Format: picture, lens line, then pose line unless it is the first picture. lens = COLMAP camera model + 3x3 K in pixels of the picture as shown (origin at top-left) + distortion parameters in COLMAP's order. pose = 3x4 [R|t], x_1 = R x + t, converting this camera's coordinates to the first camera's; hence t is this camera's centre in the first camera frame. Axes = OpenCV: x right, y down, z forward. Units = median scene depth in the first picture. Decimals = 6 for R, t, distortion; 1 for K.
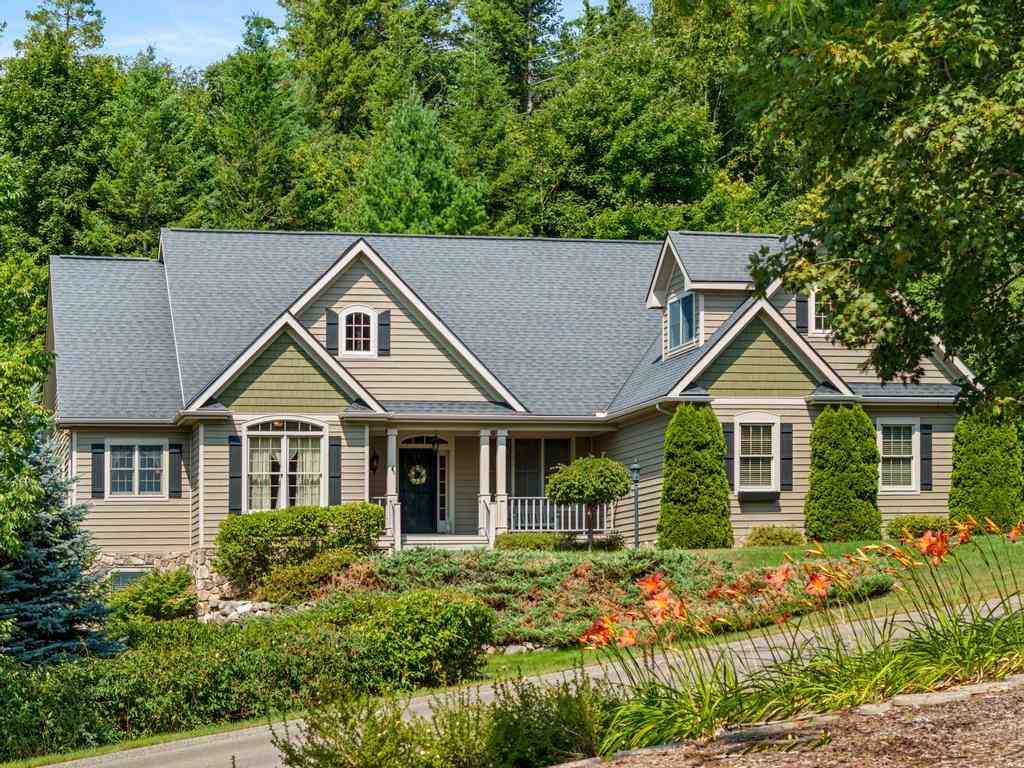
lens RADIAL K [[2100.9, 0, 512.0], [0, 2100.9, 384.0], [0, 0, 1]] dist [-0.068272, -0.175670]
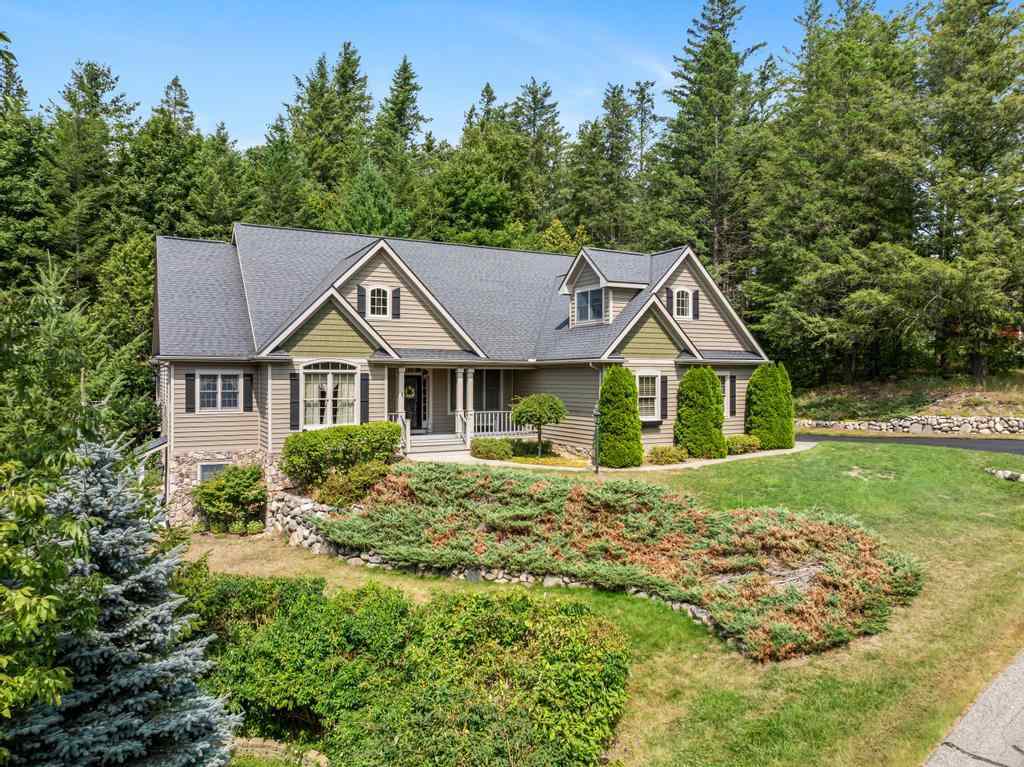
lens RADIAL K [[720.2, 0, 538.2], [0, 720.2, 381.5], [0, 0, 1]] dist [0.003867, -0.089692]
pose [[0.967120, 0.018655, 0.253637, -0.093467], [-0.048057, 0.992744, 0.110227, -0.030660], [-0.249740, -0.118792, 0.960999, 0.476451]]
